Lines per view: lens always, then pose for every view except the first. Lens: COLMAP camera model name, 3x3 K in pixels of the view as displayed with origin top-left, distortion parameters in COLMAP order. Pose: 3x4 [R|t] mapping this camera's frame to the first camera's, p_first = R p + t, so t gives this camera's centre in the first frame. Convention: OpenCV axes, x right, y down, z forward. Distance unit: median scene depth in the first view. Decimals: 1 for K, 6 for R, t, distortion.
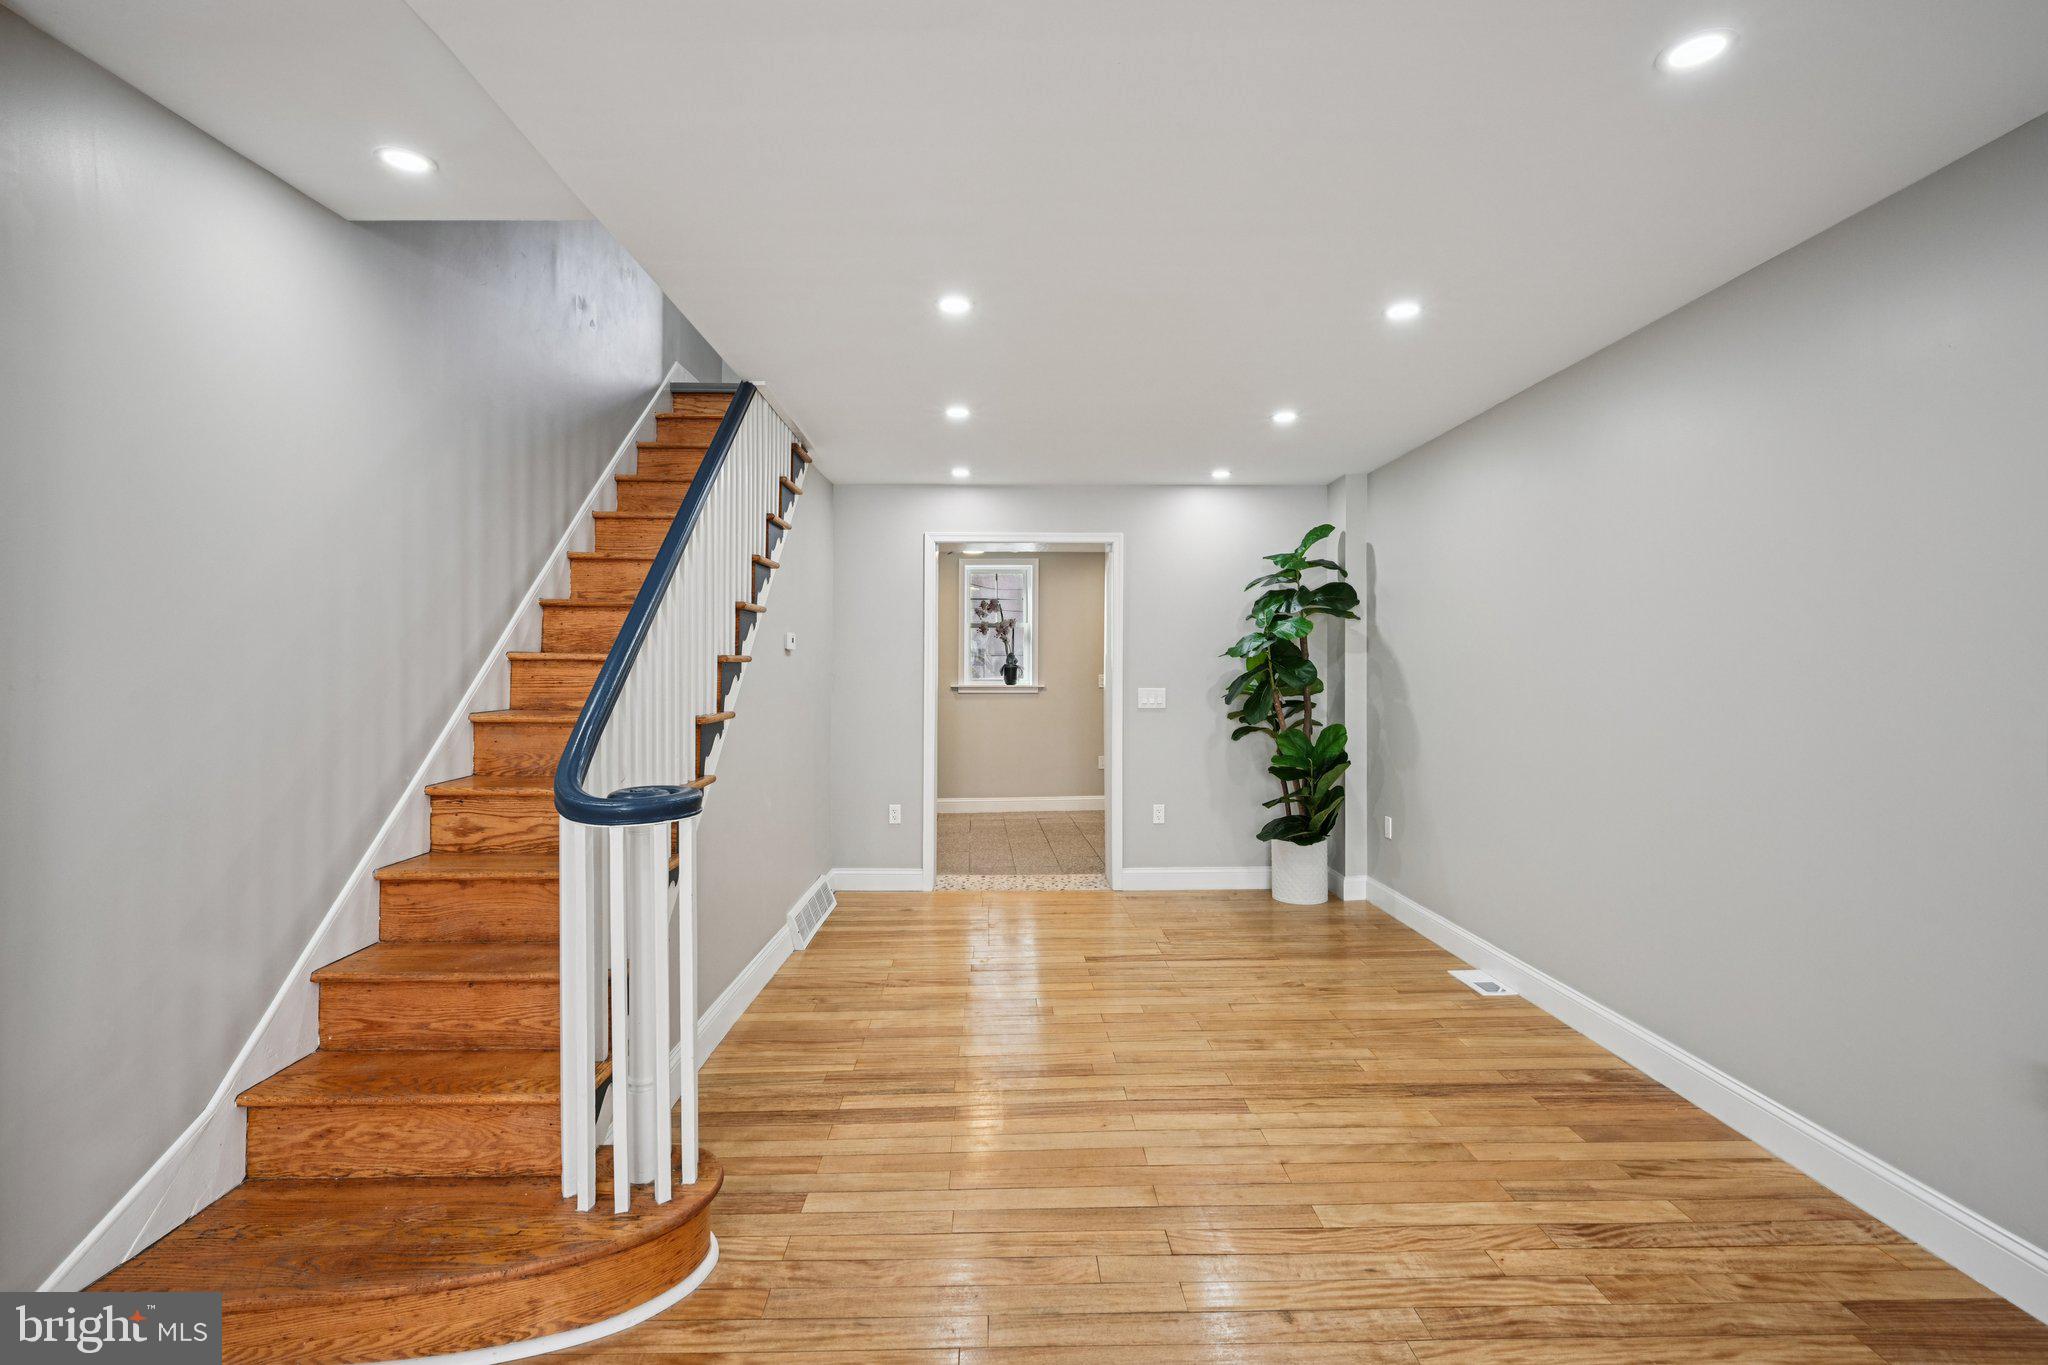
lens RADIAL K [[926.4, 0, 1020.1], [0, 926.4, 675.7], [0, 0, 1]] dist [0.004605, 0.001545]
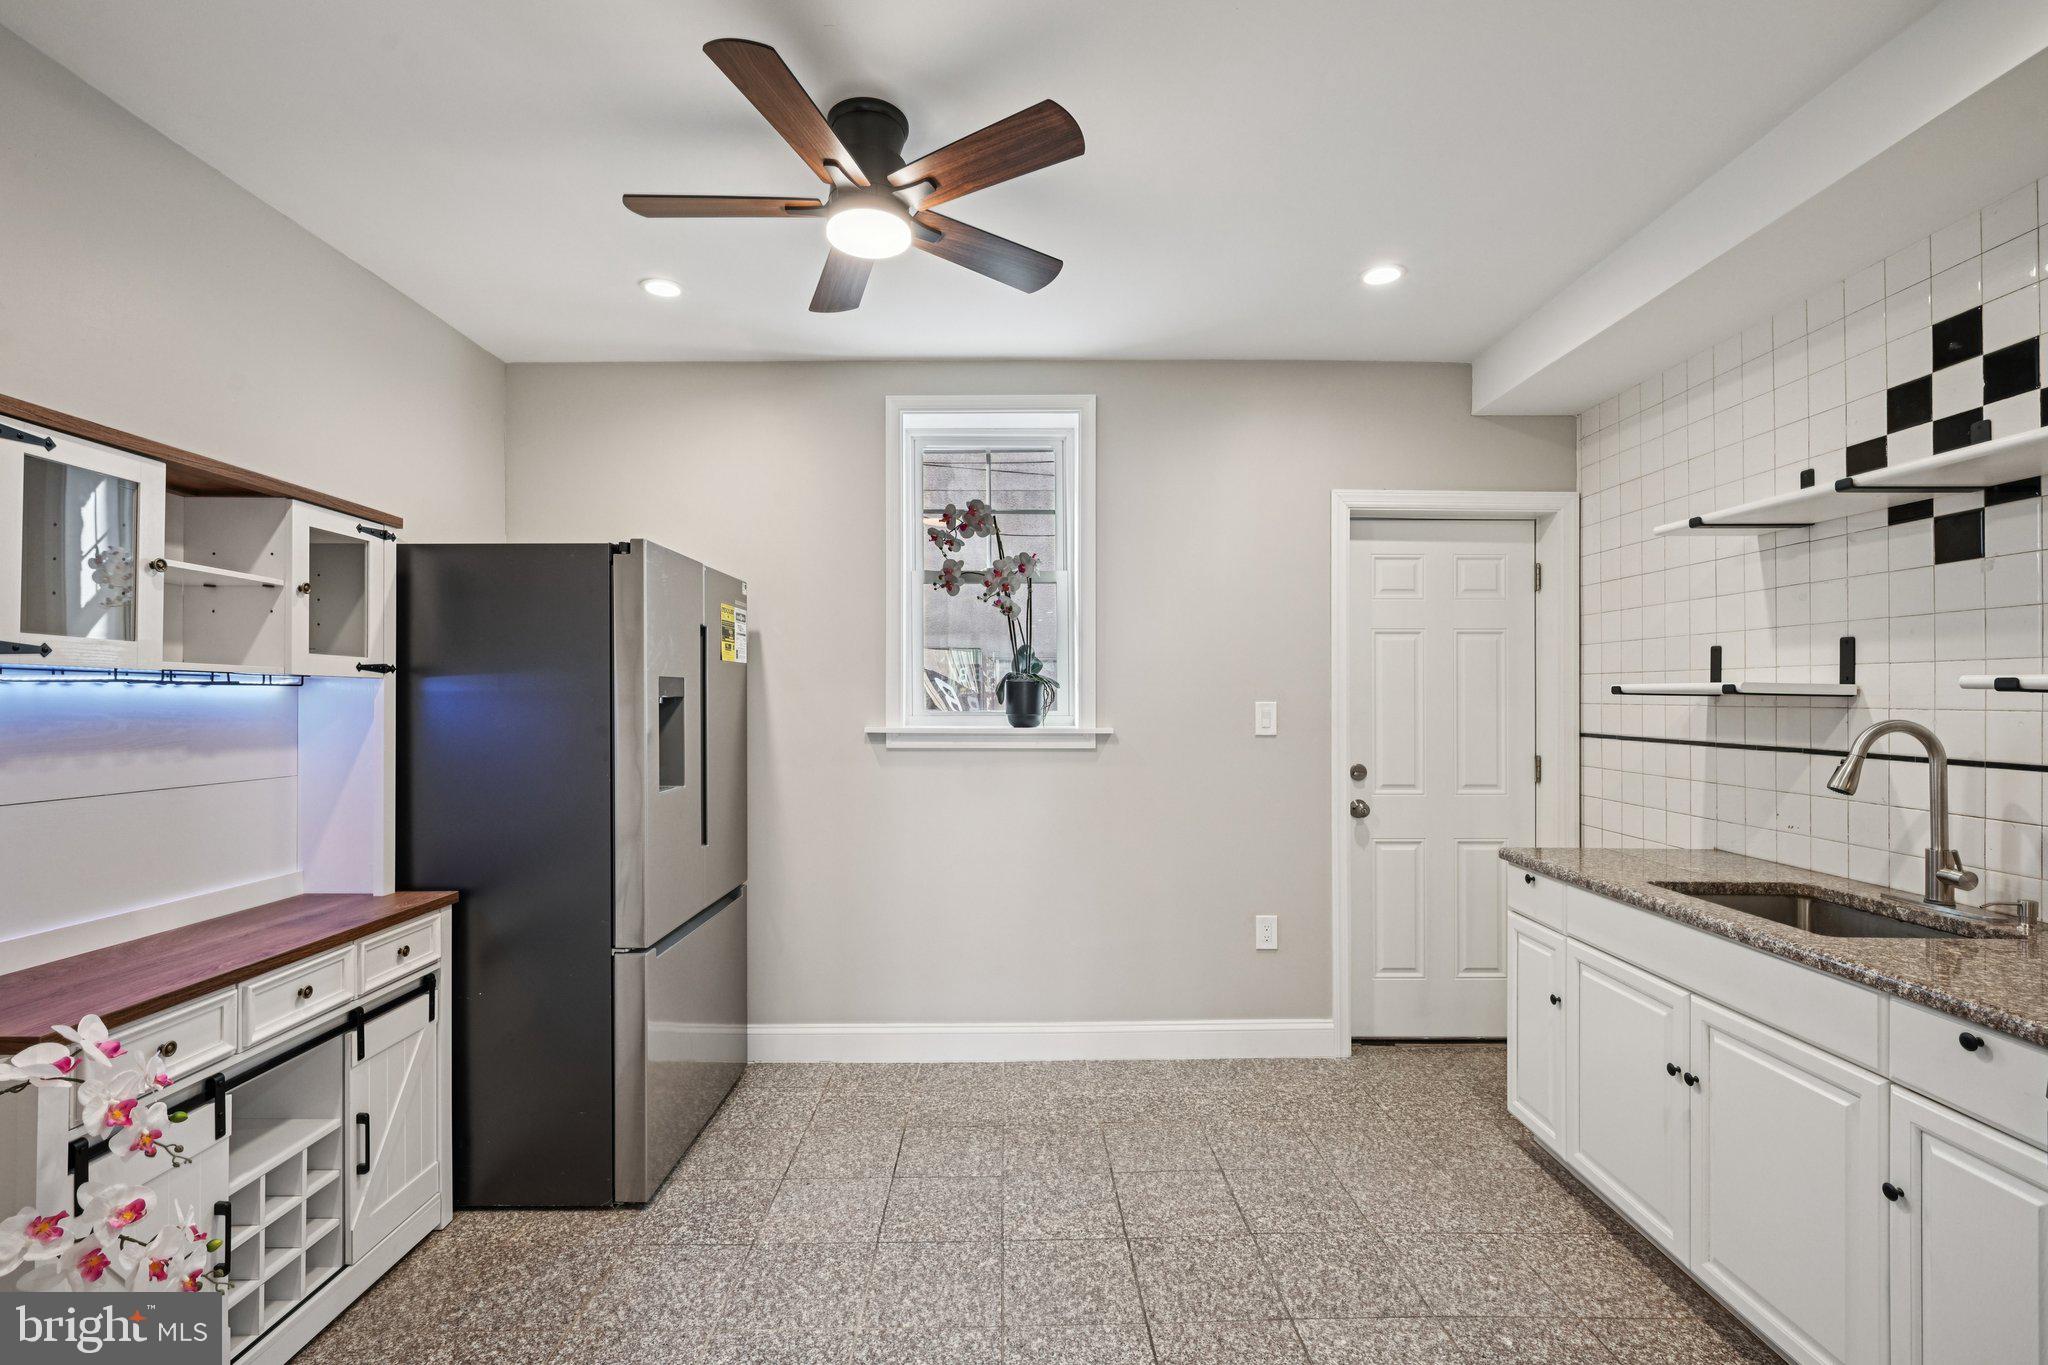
lens RADIAL K [[926.4, 0, 1031.6], [0, 926.4, 695.6], [0, 0, 1]] dist [0.004605, 0.001545]
pose [[0.999954, -0.002591, 0.009184, -0.020987], [0.002679, 0.999951, -0.009532, -0.000011], [-0.009159, 0.009556, 0.999912, 1.265943]]
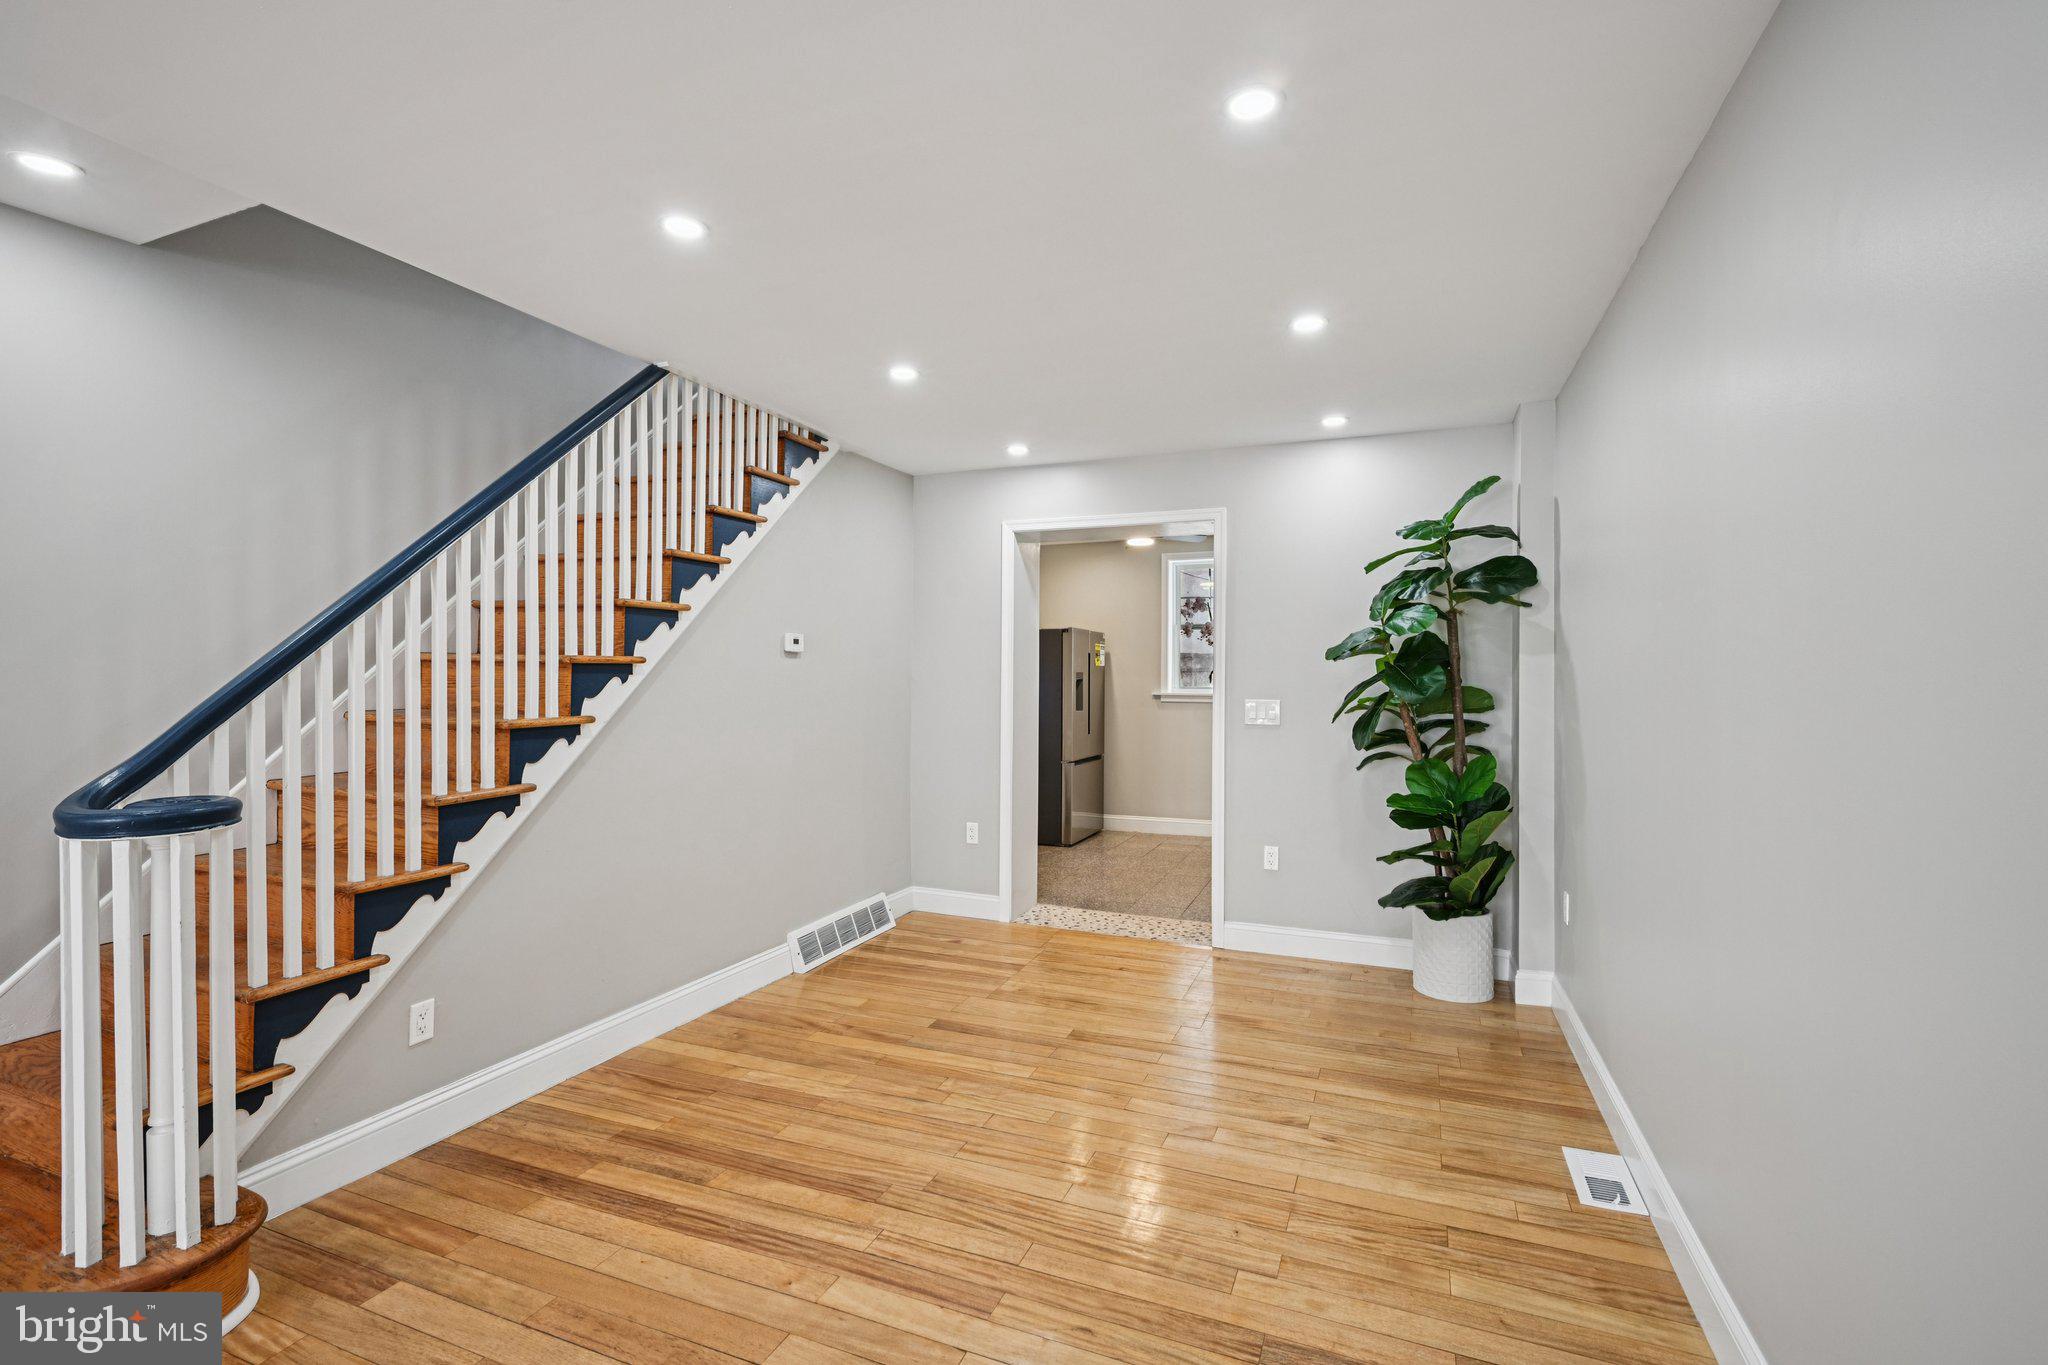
lens RADIAL K [[926.4, 0, 992.2], [0, 926.4, 672.5], [0, 0, 1]] dist [0.004605, 0.001545]
pose [[0.916557, 0.005581, -0.399865, 0.297273], [-0.010104, 0.999907, -0.009202, -0.000153], [0.399777, 0.012474, 0.916528, 0.208126]]
